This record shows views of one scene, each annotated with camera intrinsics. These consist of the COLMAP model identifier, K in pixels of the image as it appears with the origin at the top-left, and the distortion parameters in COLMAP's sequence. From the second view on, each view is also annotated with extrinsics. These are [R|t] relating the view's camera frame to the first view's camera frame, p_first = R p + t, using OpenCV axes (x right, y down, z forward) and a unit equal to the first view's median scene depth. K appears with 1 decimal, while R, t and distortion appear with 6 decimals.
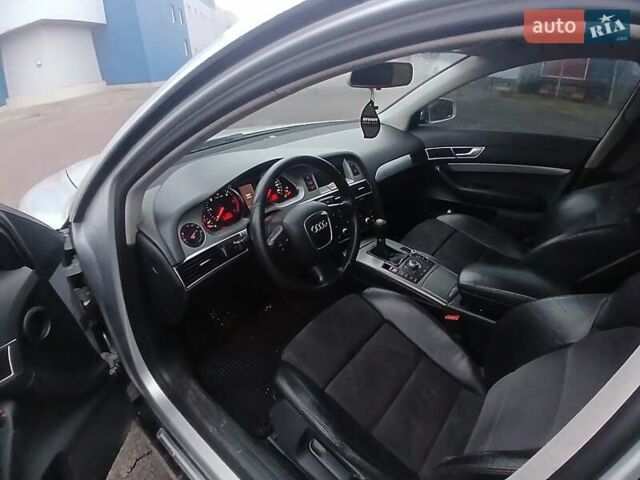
lens RADIAL K [[342.5, 0, 326.9], [0, 342.5, 239.7], [0, 0, 1]] dist [0.003222, -0.058860]
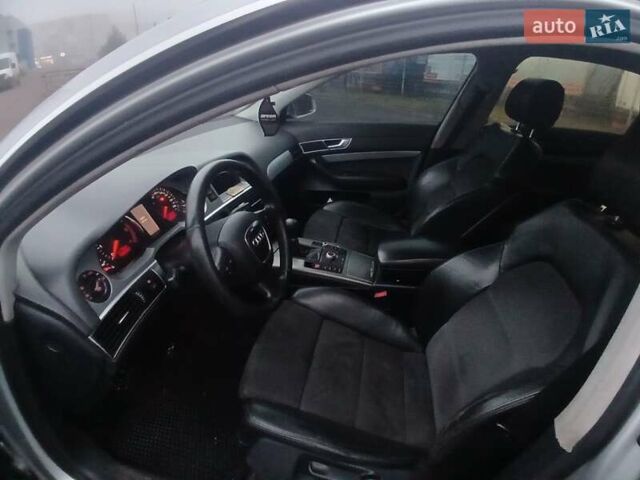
lens RADIAL K [[341.3, 0, 334.4], [0, 341.3, 238.1], [0, 0, 1]] dist [0.000482, -0.059663]
pose [[0.838752, -0.206790, 0.503719, -0.249875], [0.200490, 0.977375, 0.067399, -0.048239], [-0.506260, 0.044459, 0.861234, 0.110417]]
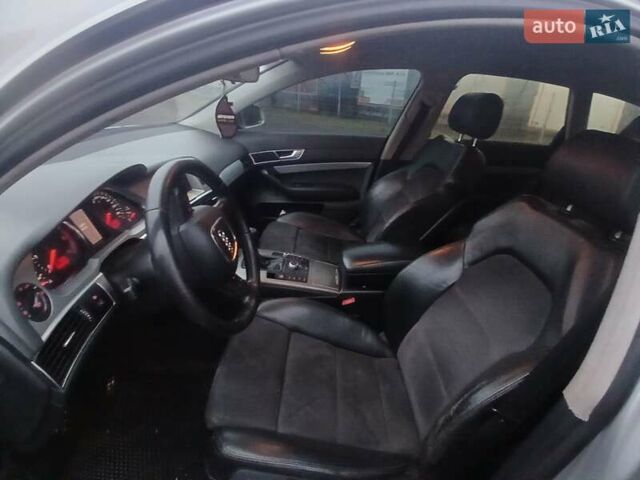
lens RADIAL K [[339.3, 0, 336.7], [0, 339.3, 239.1], [0, 0, 1]] dist [0.024205, -0.074224]
pose [[0.711417, -0.202135, 0.673073, -0.308880], [0.232346, 0.971536, 0.046186, -0.019021], [-0.663250, 0.123528, 0.738133, 0.190762]]
